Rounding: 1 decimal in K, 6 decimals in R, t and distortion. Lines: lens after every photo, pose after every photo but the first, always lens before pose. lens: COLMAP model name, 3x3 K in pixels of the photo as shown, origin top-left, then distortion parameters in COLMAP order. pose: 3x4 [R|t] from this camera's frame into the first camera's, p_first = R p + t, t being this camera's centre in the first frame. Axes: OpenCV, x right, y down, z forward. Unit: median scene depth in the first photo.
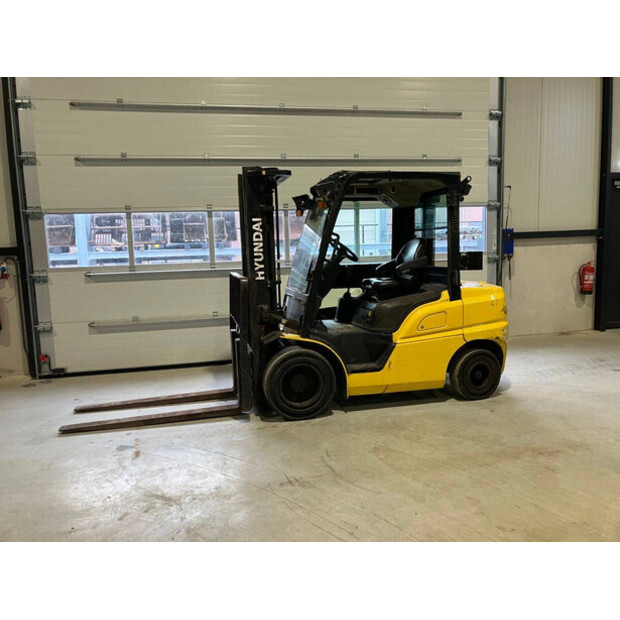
lens RADIAL K [[507.8, 0, 300.1], [0, 507.8, 298.4], [0, 0, 1]] dist [0.013489, 0.003928]
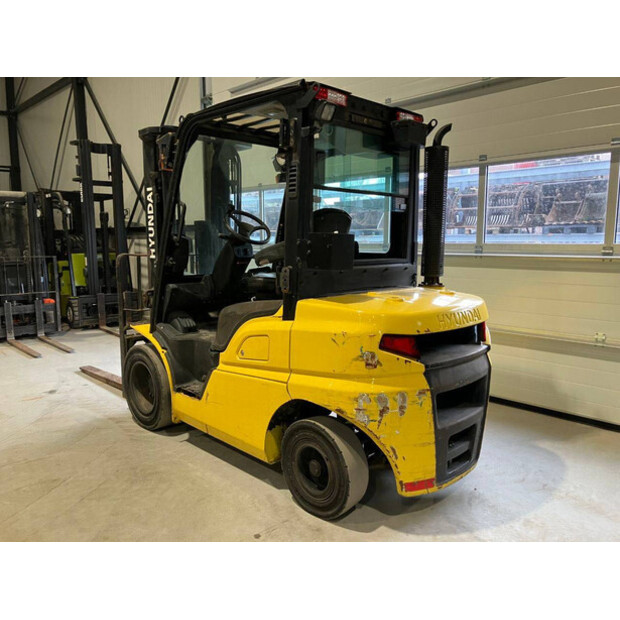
lens RADIAL K [[508.9, 0, 310.0], [0, 508.9, 310.0], [0, 0, 1]] dist [0.025631, -0.004724]
pose [[0.533334, 0.147658, -0.832918, 0.779918], [-0.106808, 0.988521, 0.106852, -0.068904], [0.839135, 0.031974, 0.542983, 0.720719]]
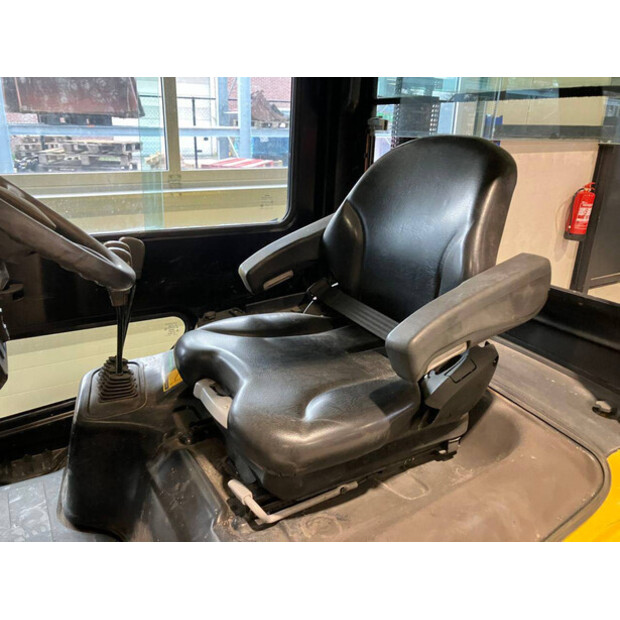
lens RADIAL K [[507.8, 0, 300.1], [0, 507.8, 298.4], [0, 0, 1]] dist [0.013489, 0.003928]
pose [[0.949879, -0.050108, 0.308576, 0.118264], [-0.018675, 0.976213, 0.216010, -0.105163], [-0.312060, -0.210946, 0.926348, 0.879922]]
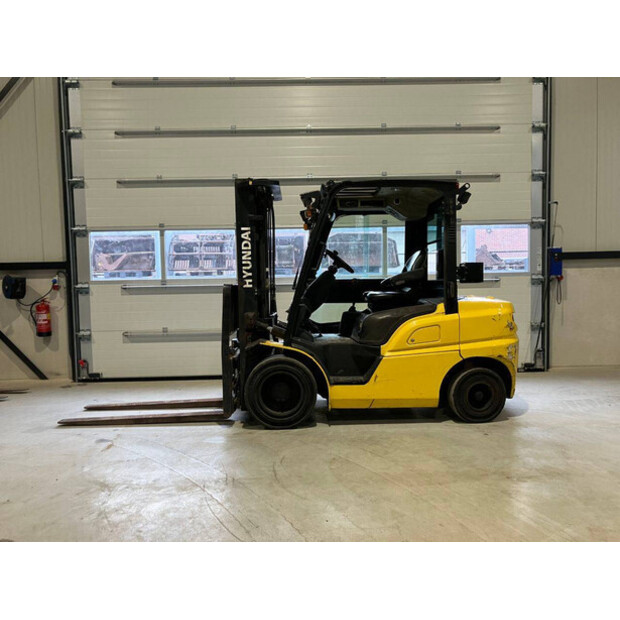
lens RADIAL K [[505.7, 0, 304.7], [0, 505.7, 302.7], [0, 0, 1]] dist [0.012365, 0.016004]
pose [[0.981021, 0.021422, -0.192715, 0.219623], [-0.033045, 0.997810, -0.057298, 0.046096], [0.191065, 0.062579, 0.979581, 0.029224]]
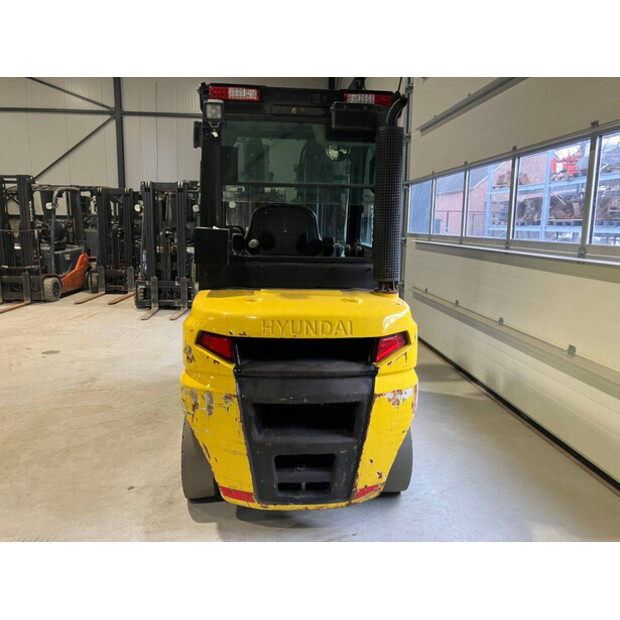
lens RADIAL K [[505.7, 0, 304.7], [0, 505.7, 302.7], [0, 0, 1]] dist [0.012365, 0.016004]
pose [[-0.123168, 0.180160, -0.975896, 0.870355], [-0.119141, 0.973586, 0.194771, -0.133104], [0.985208, 0.140258, -0.098450, 1.183969]]
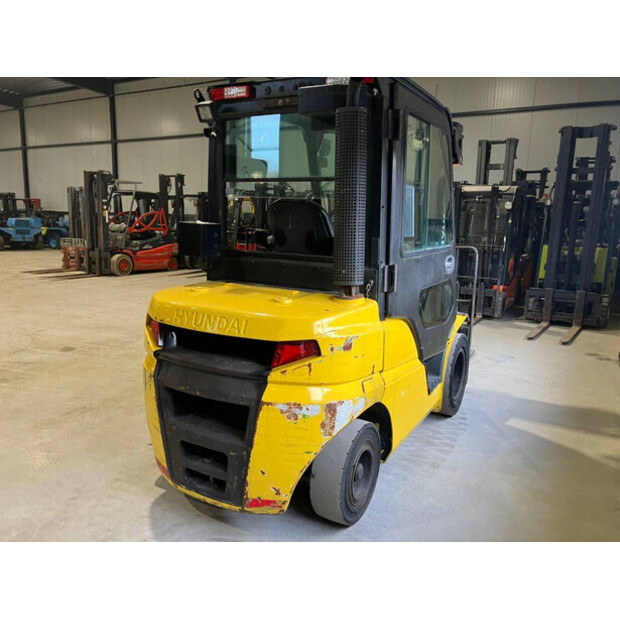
lens RADIAL K [[508.9, 0, 310.0], [0, 508.9, 310.0], [0, 0, 1]] dist [0.025631, -0.004724]
pose [[-0.661767, 0.143653, -0.735818, 0.701559], [-0.086213, 0.960378, 0.265030, -0.163461], [0.744736, 0.238825, -0.623162, 1.505721]]
